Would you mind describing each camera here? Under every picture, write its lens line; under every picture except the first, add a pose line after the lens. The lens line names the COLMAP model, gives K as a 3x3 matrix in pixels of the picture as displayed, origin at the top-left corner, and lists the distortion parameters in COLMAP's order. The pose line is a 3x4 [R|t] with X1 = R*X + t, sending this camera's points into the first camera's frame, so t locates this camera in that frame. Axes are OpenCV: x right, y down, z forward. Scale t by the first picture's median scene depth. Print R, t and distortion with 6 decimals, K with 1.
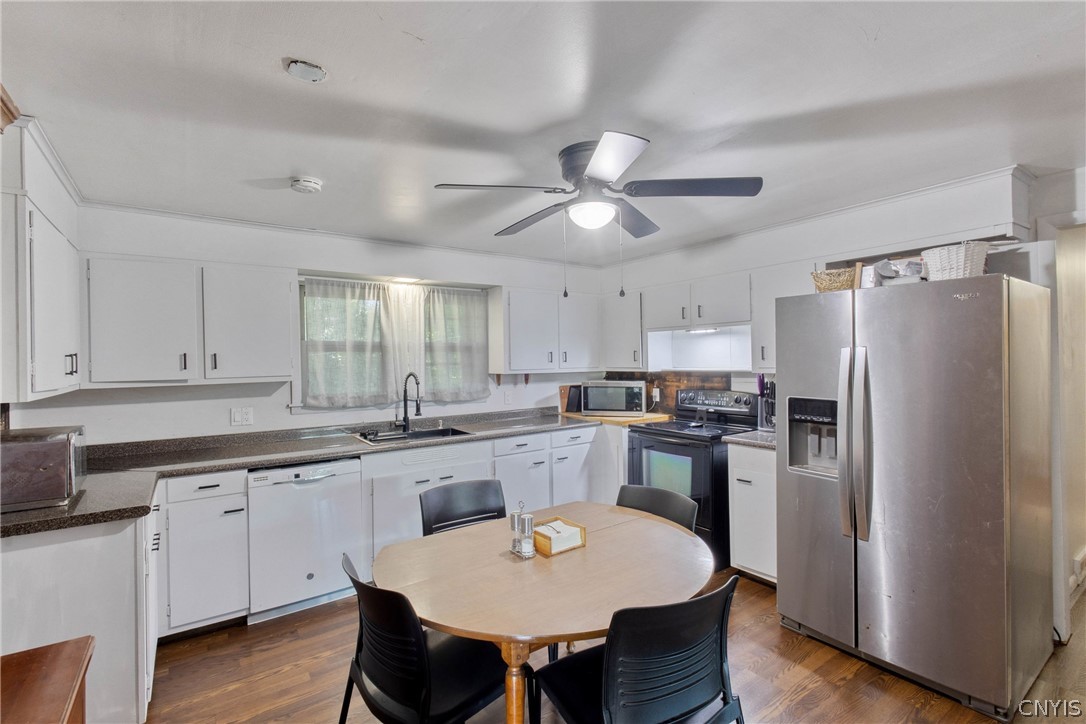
lens RADIAL K [[505.6, 0, 543.6], [0, 505.6, 361.6], [0, 0, 1]] dist [-0.000188, 0.000124]
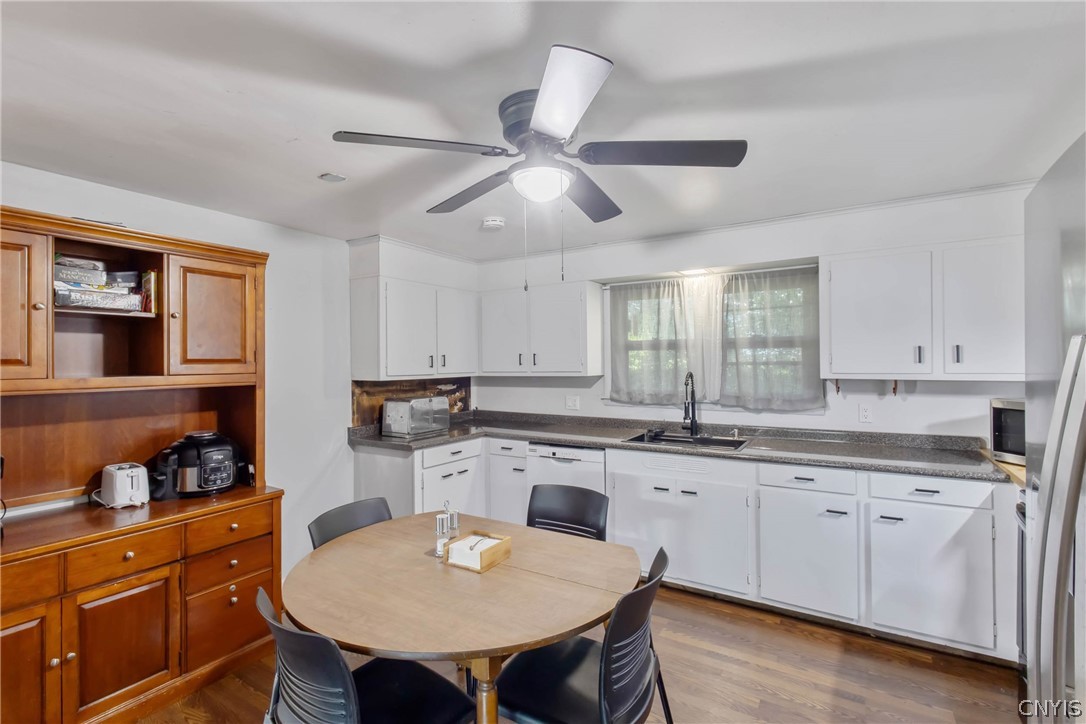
lens RADIAL K [[497.9, 0, 539.1], [0, 497.9, 360.2], [0, 0, 1]] dist [0.000877, 0.000624]
pose [[0.380907, 0.009320, -0.924567, 0.472175], [-0.001557, 0.999954, 0.009439, -0.008269], [0.924612, -0.002156, 0.380904, 0.399292]]
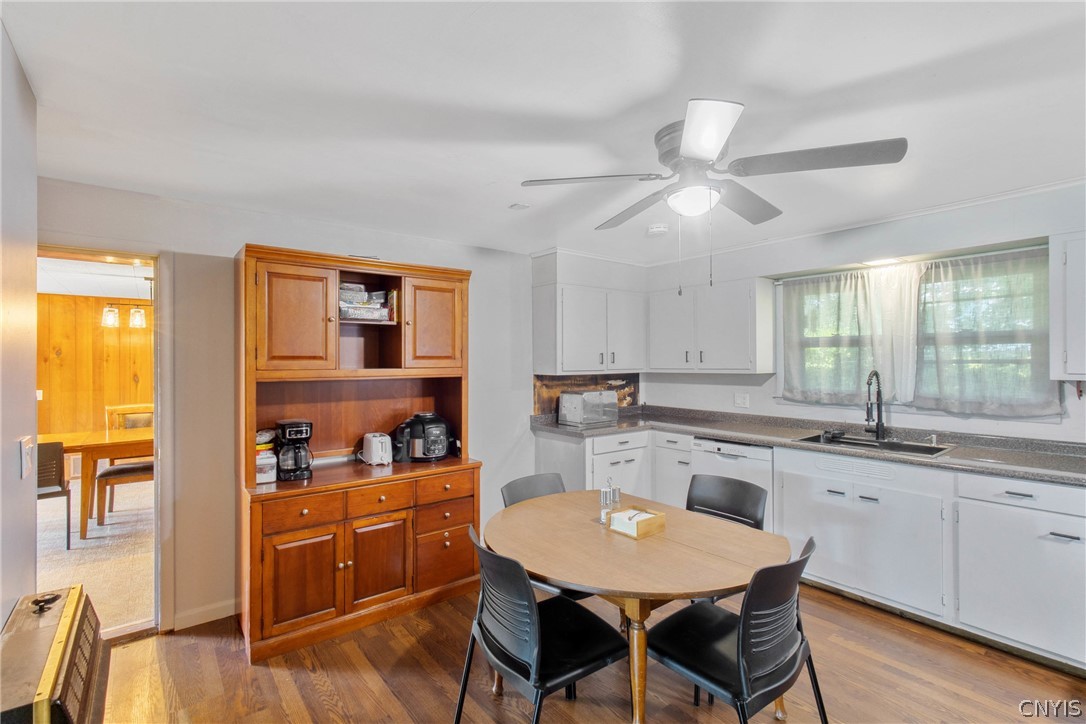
lens RADIAL K [[497.9, 0, 539.1], [0, 497.9, 360.2], [0, 0, 1]] dist [0.000877, 0.000624]
pose [[0.042892, 0.015540, -0.998959, 0.555400], [-0.000750, 0.999879, 0.015522, -0.008972], [0.999079, 0.000084, 0.042898, 0.395637]]
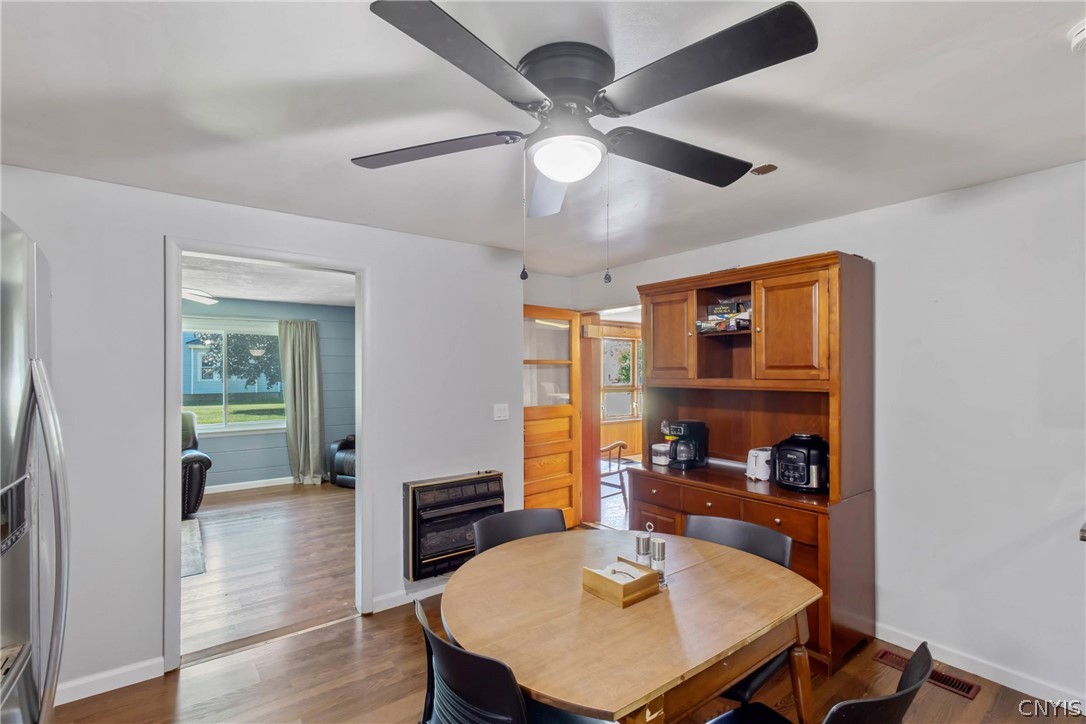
lens RADIAL K [[503.4, 0, 540.5], [0, 503.4, 372.4], [0, 0, 1]] dist [-0.002061, 0.000016]
pose [[-0.999162, 0.018623, -0.036448, 0.083217], [0.018376, 0.999806, 0.007106, -0.004770], [0.036573, 0.006430, -0.999310, 0.963762]]
